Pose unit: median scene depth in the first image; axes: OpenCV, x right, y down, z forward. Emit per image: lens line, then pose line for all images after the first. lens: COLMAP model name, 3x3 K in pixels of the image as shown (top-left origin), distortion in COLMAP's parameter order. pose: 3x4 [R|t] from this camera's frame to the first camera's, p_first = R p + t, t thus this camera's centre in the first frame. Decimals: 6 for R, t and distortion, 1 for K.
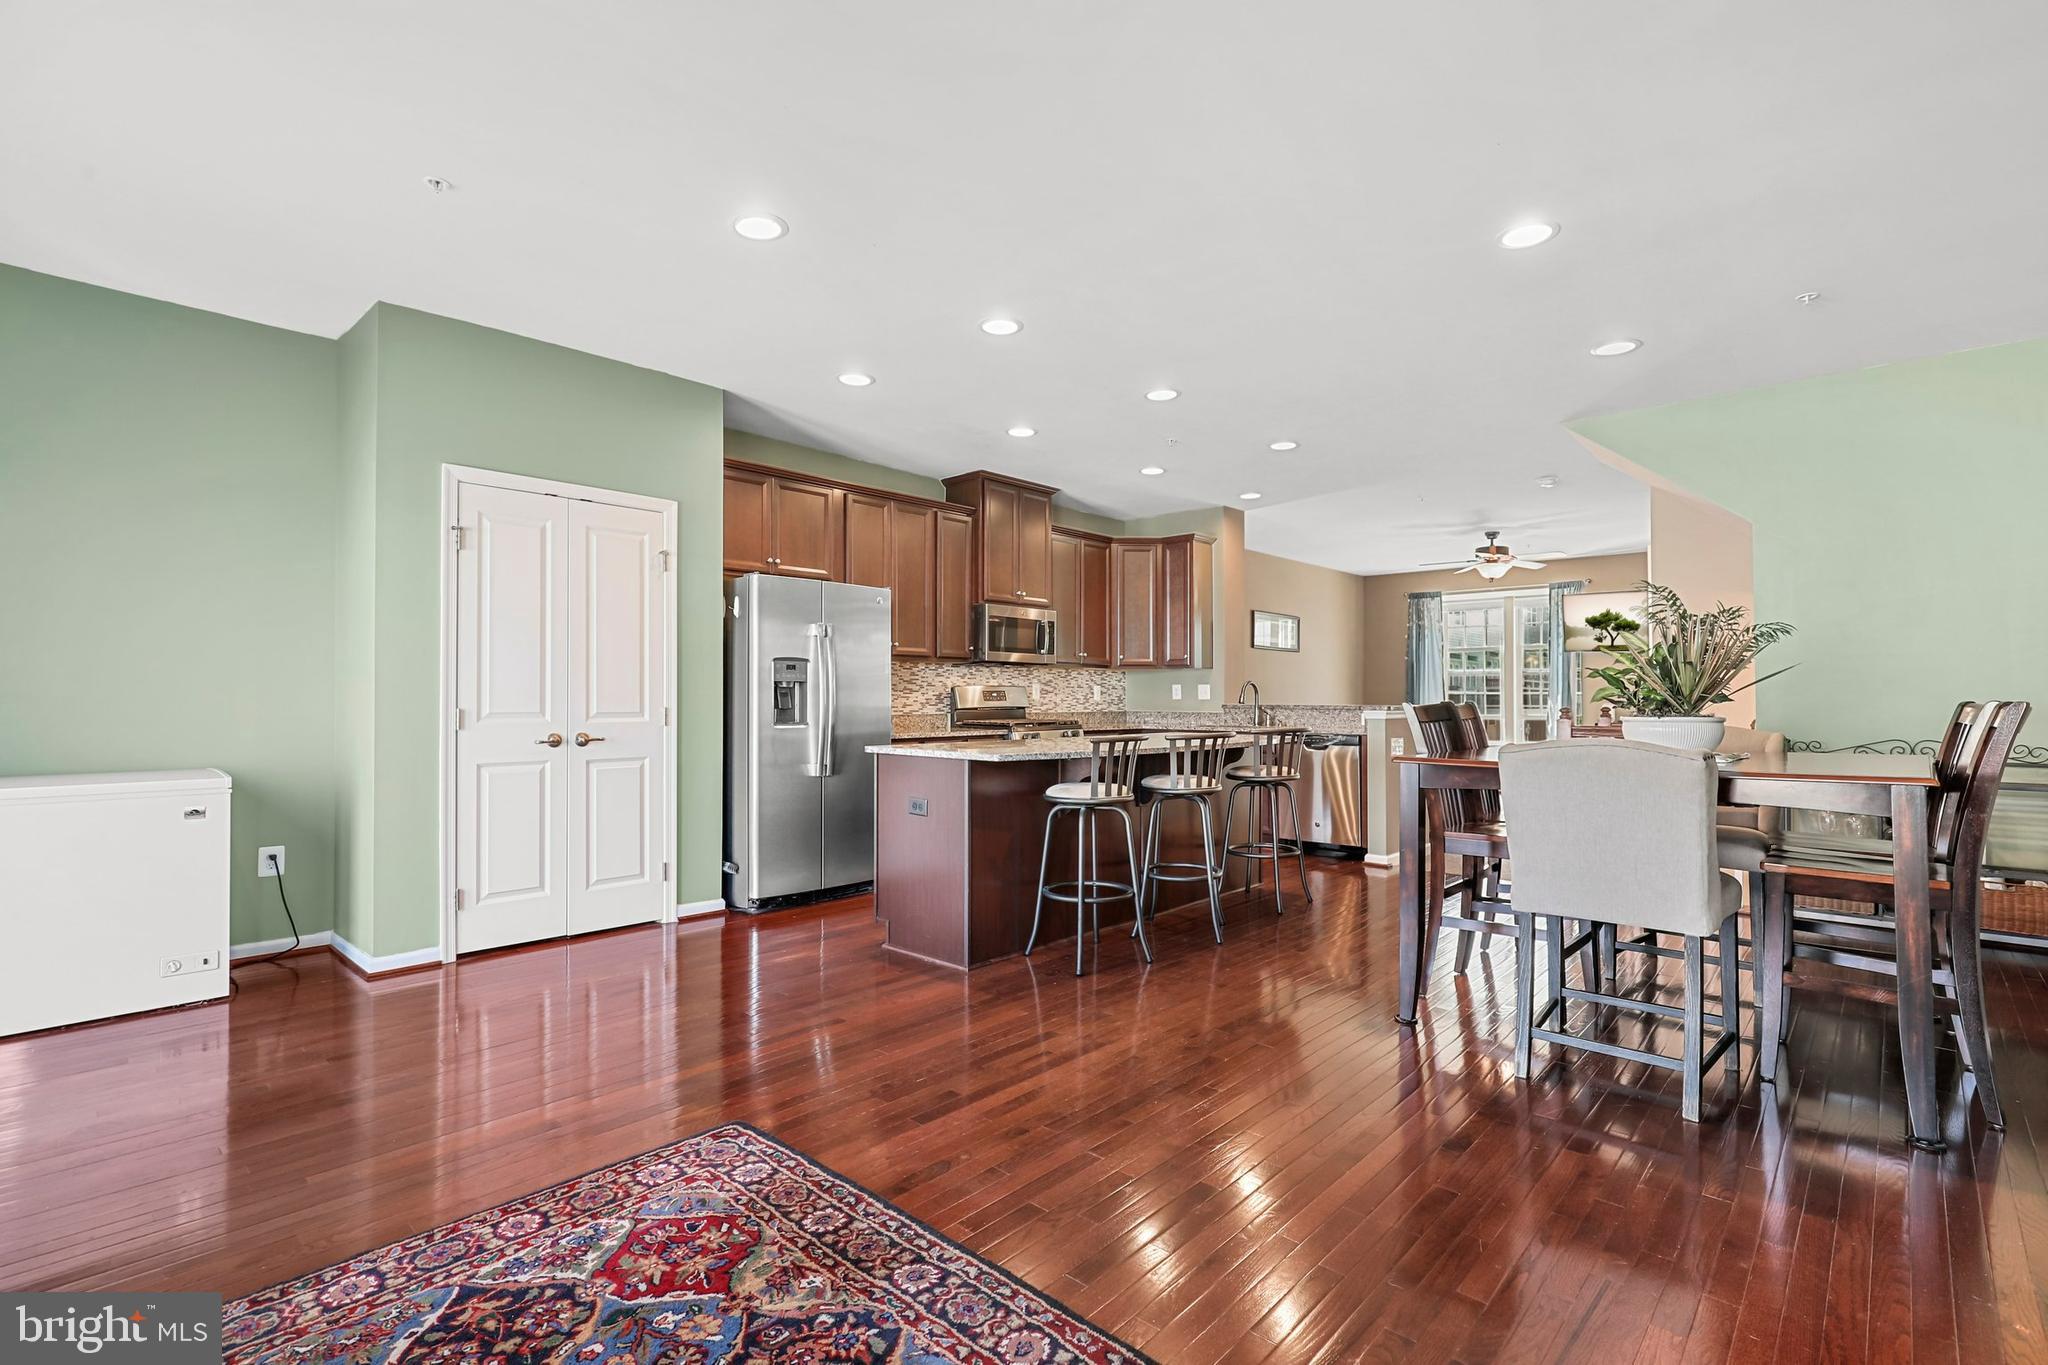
lens RADIAL K [[949.1, 0, 1027.7], [0, 949.1, 685.4], [0, 0, 1]] dist [-0.004083, 0.001365]
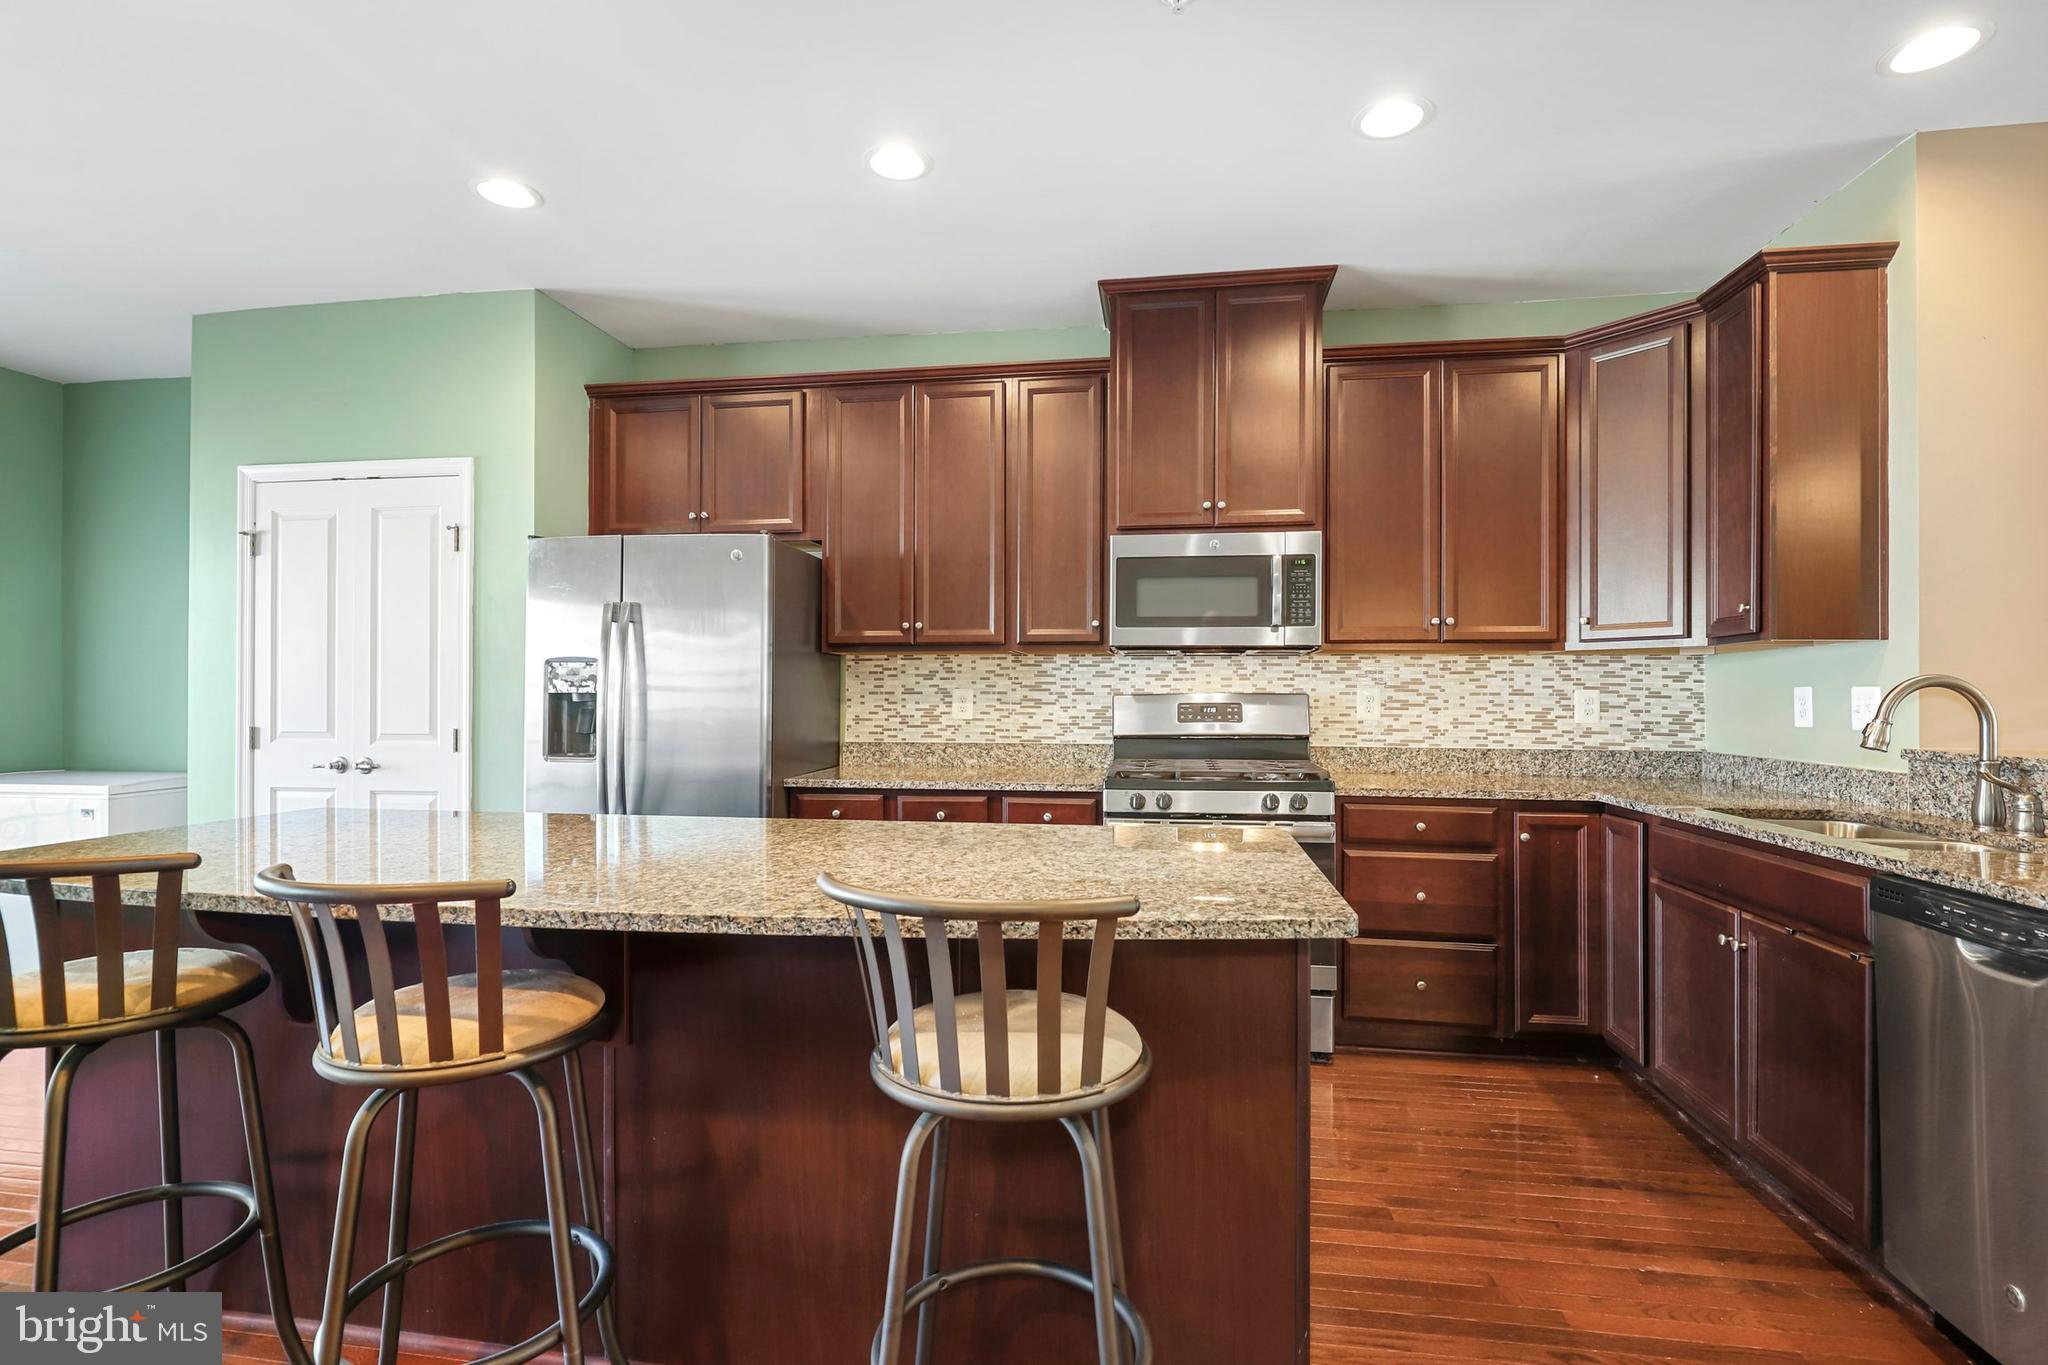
lens RADIAL K [[949.1, 0, 1022.2], [0, 949.1, 687.6], [0, 0, 1]] dist [-0.004083, 0.001365]
pose [[0.553966, -0.005106, -0.832524, 0.359331], [0.009190, 0.999958, -0.000018, -0.003847], [0.832489, -0.007641, 0.553989, 0.669553]]
